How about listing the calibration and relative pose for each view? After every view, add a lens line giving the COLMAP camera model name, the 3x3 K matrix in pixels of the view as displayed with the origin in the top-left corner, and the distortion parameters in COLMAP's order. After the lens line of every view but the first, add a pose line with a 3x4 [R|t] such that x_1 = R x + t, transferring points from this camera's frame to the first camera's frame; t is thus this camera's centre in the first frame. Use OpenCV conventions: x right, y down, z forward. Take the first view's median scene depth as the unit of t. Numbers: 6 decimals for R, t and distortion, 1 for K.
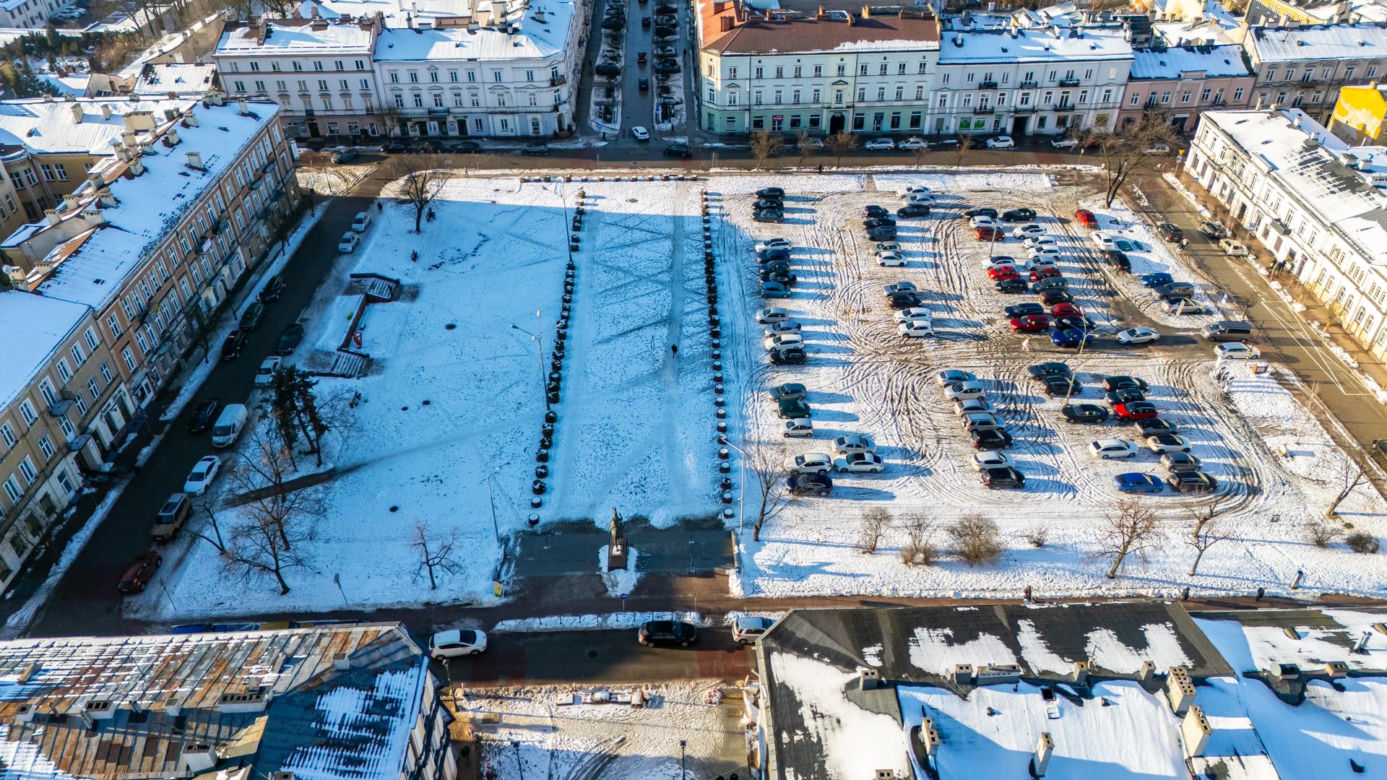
lens RADIAL K [[1007.4, 0, 694.6], [0, 1007.4, 391.7], [0, 0, 1]] dist [0.094437, -0.096506]
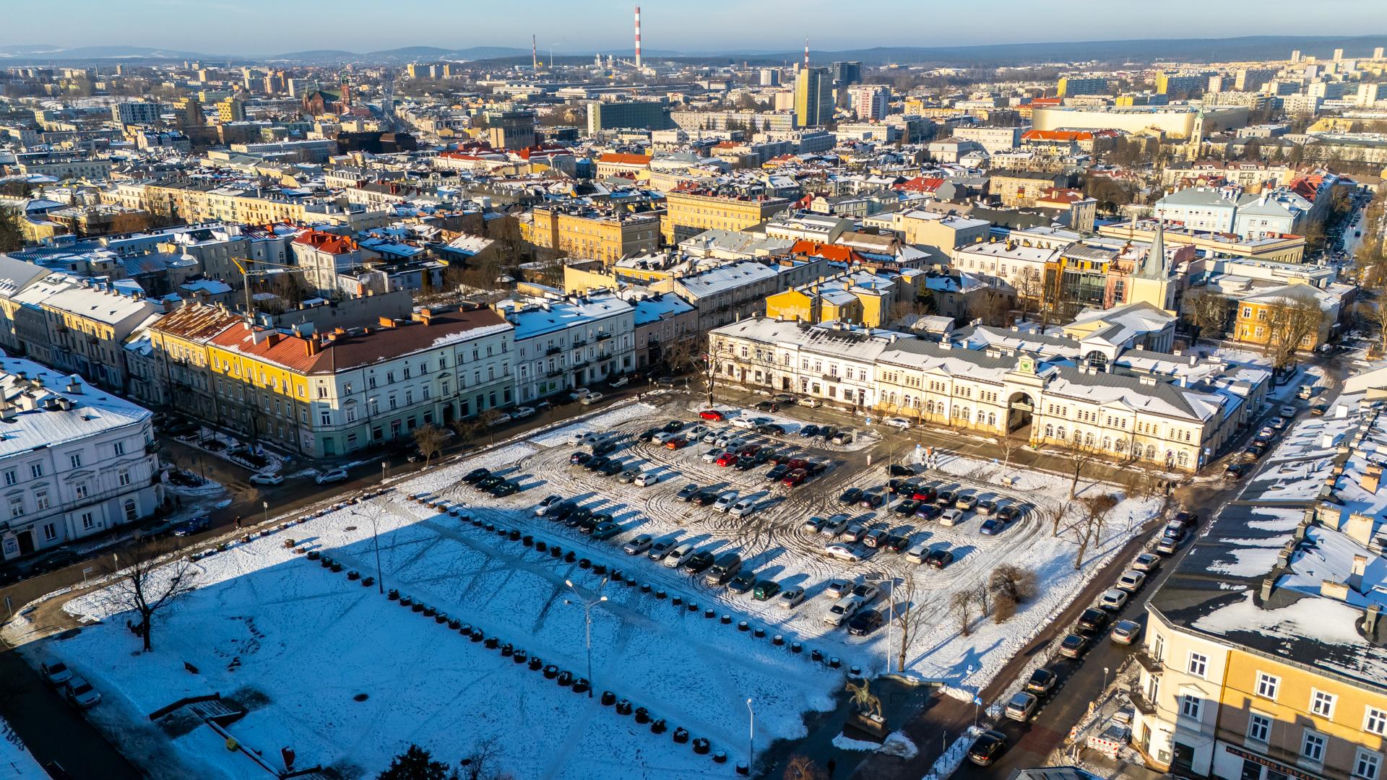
lens RADIAL K [[1024.6, 0, 694.4], [0, 1024.6, 389.9], [0, 0, 1]] dist [0.108242, -0.117170]
pose [[0.648069, -0.222389, 0.728388, -0.528830], [0.459102, 0.877177, -0.140660, -0.037194], [-0.607644, 0.425562, 0.670571, 0.194241]]
